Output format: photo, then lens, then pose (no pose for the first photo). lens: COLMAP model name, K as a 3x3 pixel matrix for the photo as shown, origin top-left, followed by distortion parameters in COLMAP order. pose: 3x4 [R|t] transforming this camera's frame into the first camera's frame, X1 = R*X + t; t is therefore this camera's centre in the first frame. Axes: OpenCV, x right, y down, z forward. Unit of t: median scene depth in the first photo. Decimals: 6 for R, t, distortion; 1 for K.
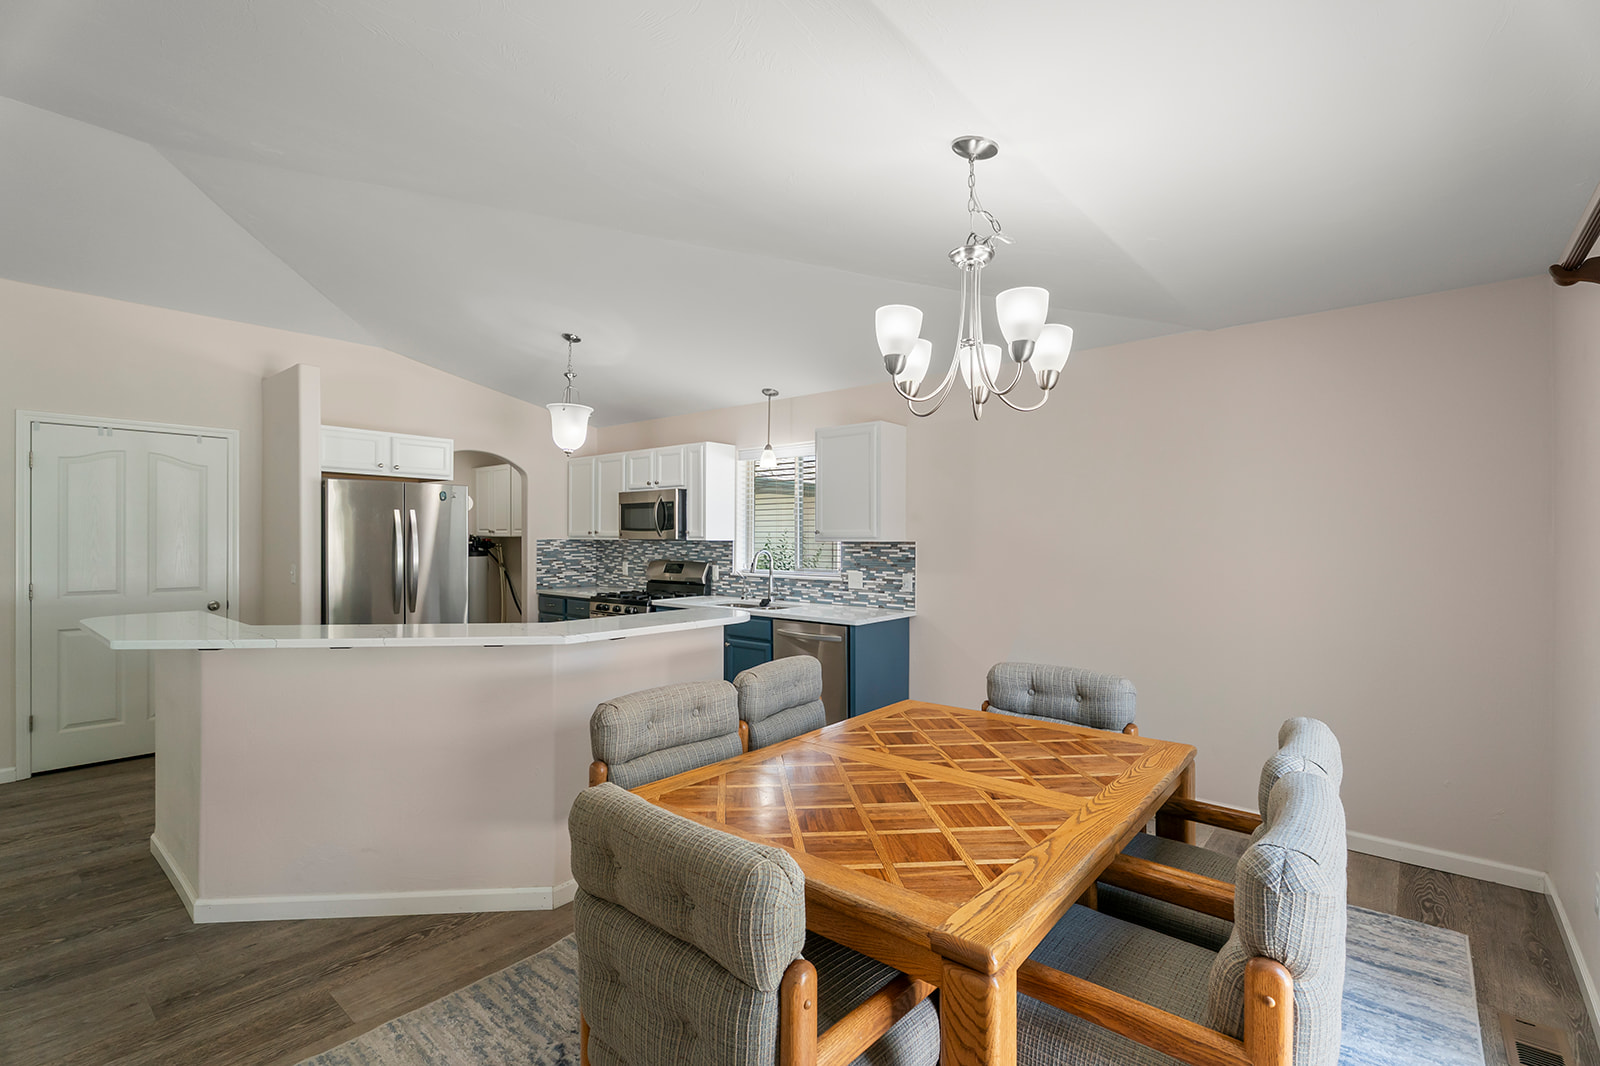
lens RADIAL K [[727.9, 0, 790.7], [0, 727.9, 539.3], [0, 0, 1]] dist [0.002119, -0.000603]
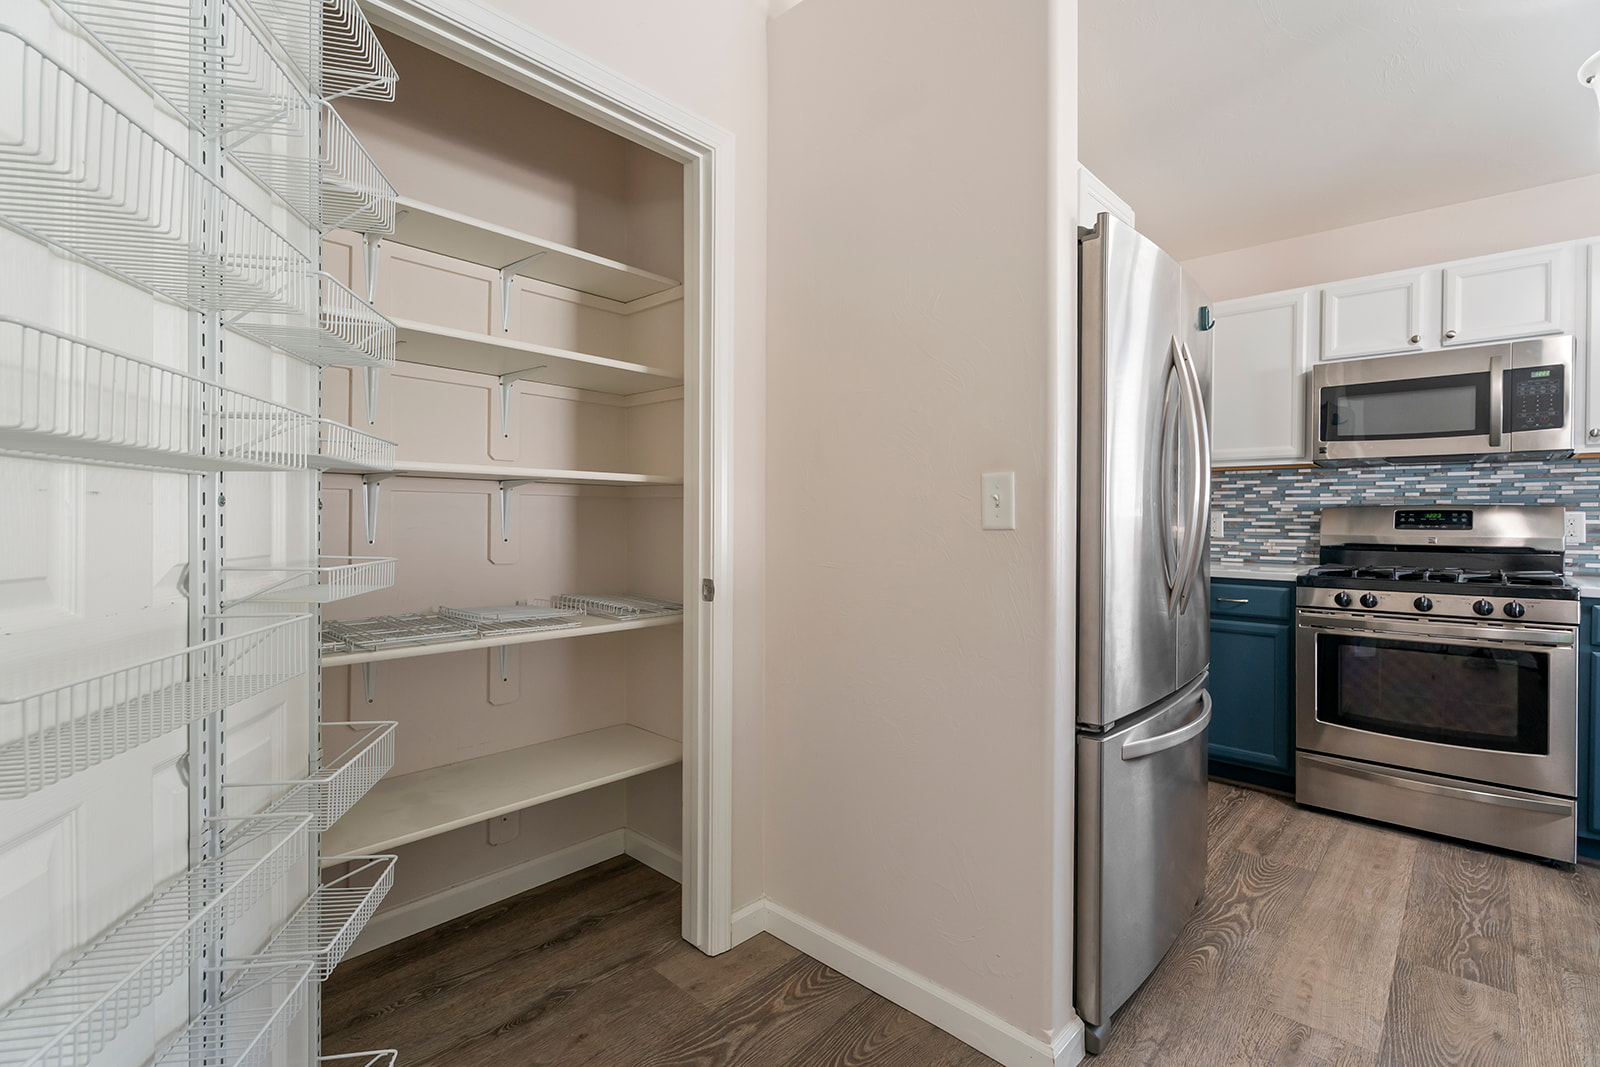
lens RADIAL K [[731.3, 0, 795.2], [0, 731.3, 524.1], [0, 0, 1]] dist [0.003613, -0.001038]
pose [[0.999359, 0.003466, -0.035632, -0.693798], [-0.003218, 0.999970, 0.007011, 0.049746], [0.035655, -0.006891, 0.999340, 0.604632]]
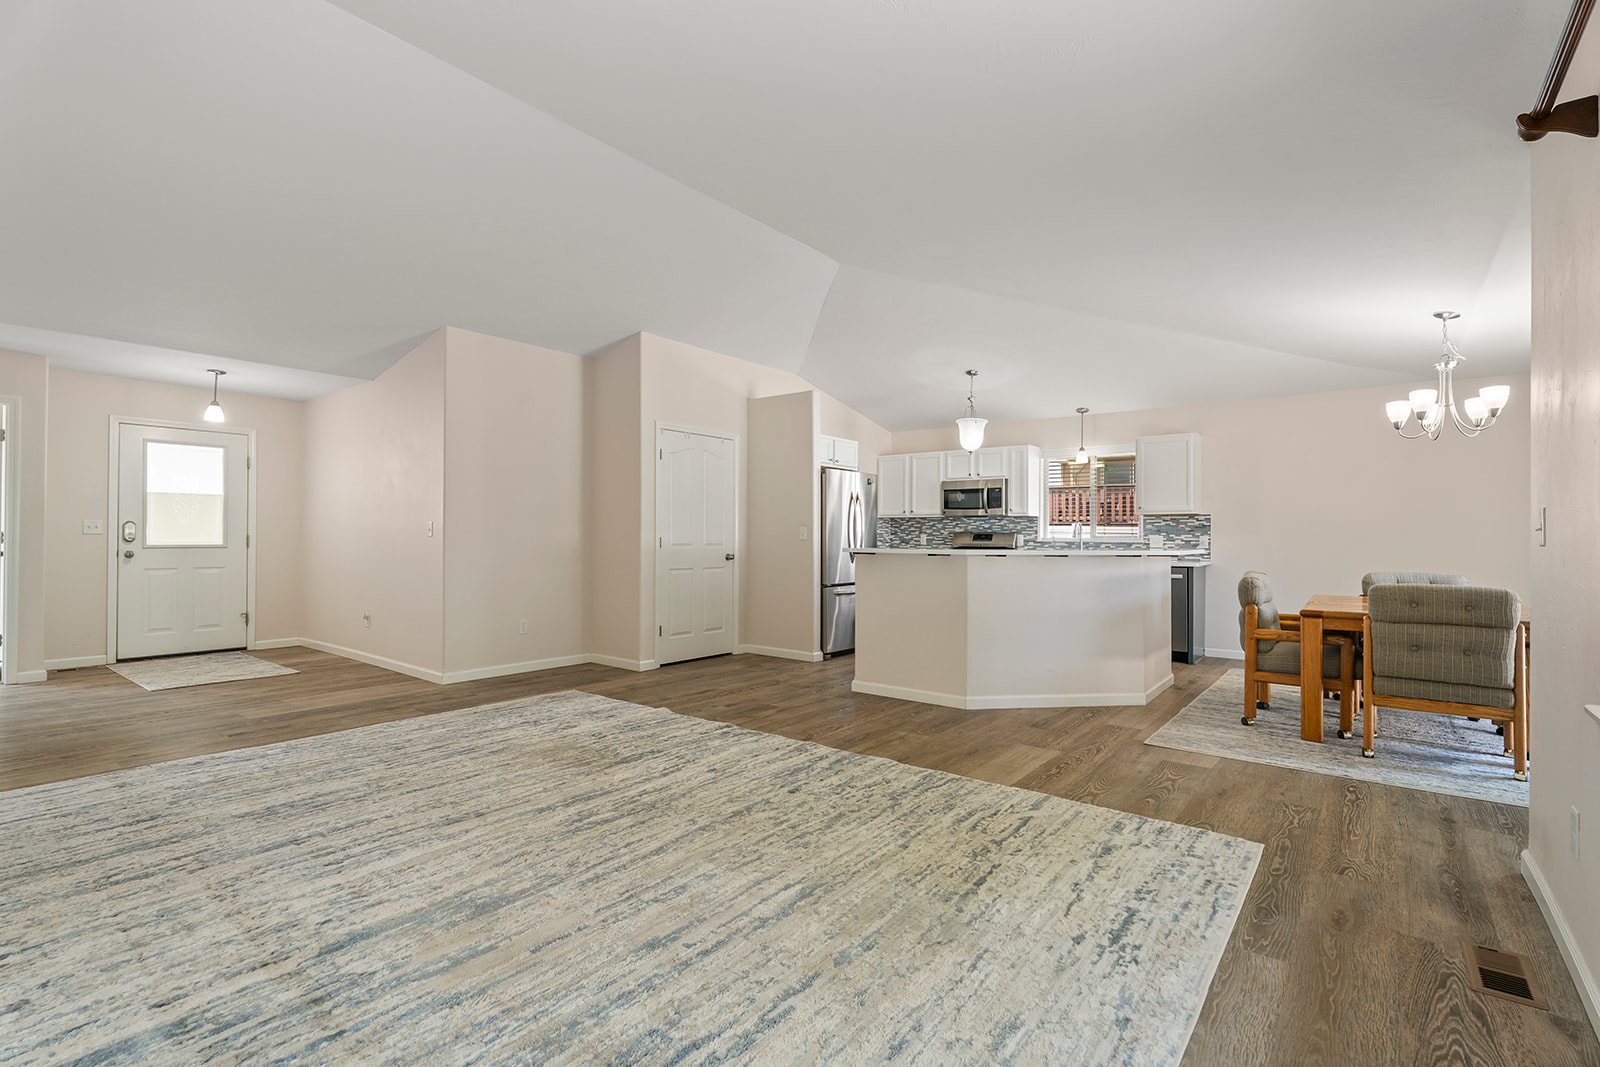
lens RADIAL K [[734.3, 0, 798.0], [0, 734.3, 533.6], [0, 0, 1]] dist [0.004600, 0.000389]
pose [[0.998974, 0.003347, 0.045160, -0.690796], [-0.003063, 0.999975, -0.006357, 0.051593], [-0.045180, 0.006212, 0.998960, -0.429229]]
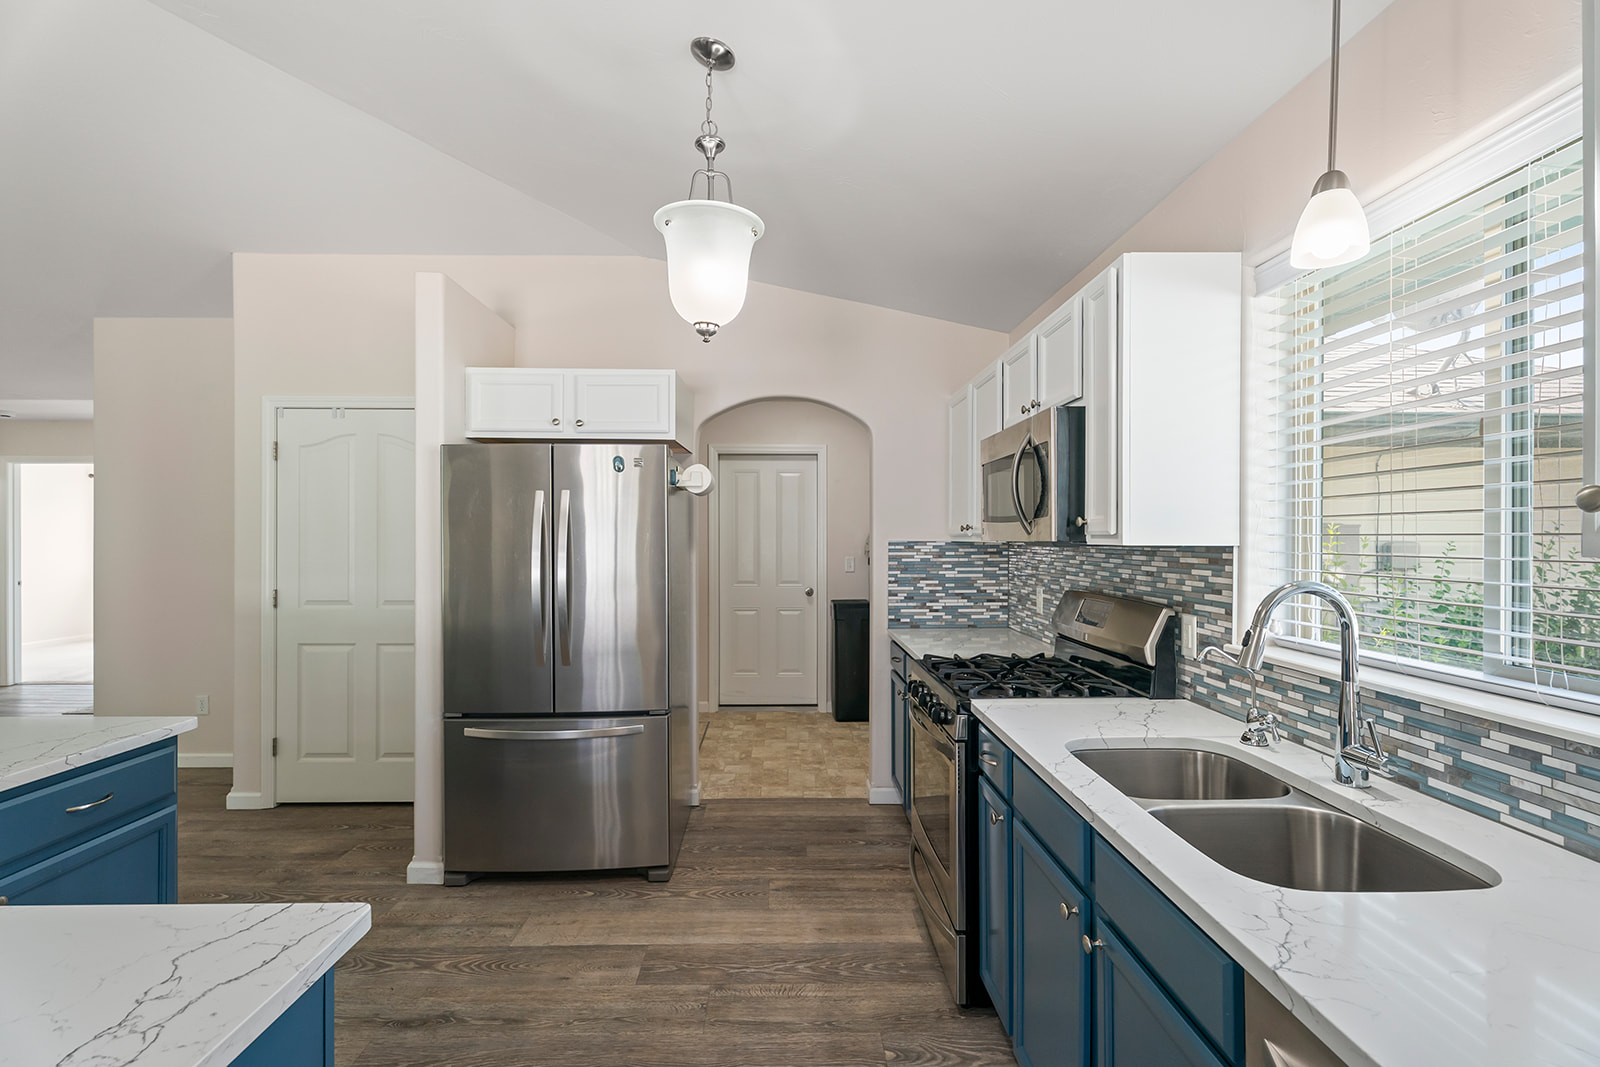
lens RADIAL K [[717.9, 0, 800.0], [0, 717.9, 541.8], [0, 0, 1]] dist [0.000424, -0.000175]
pose [[0.671866, 0.002244, -0.740669, 0.032651], [-0.001610, 0.999997, 0.001570, -0.000199], [0.740671, 0.000138, 0.671868, 0.740421]]
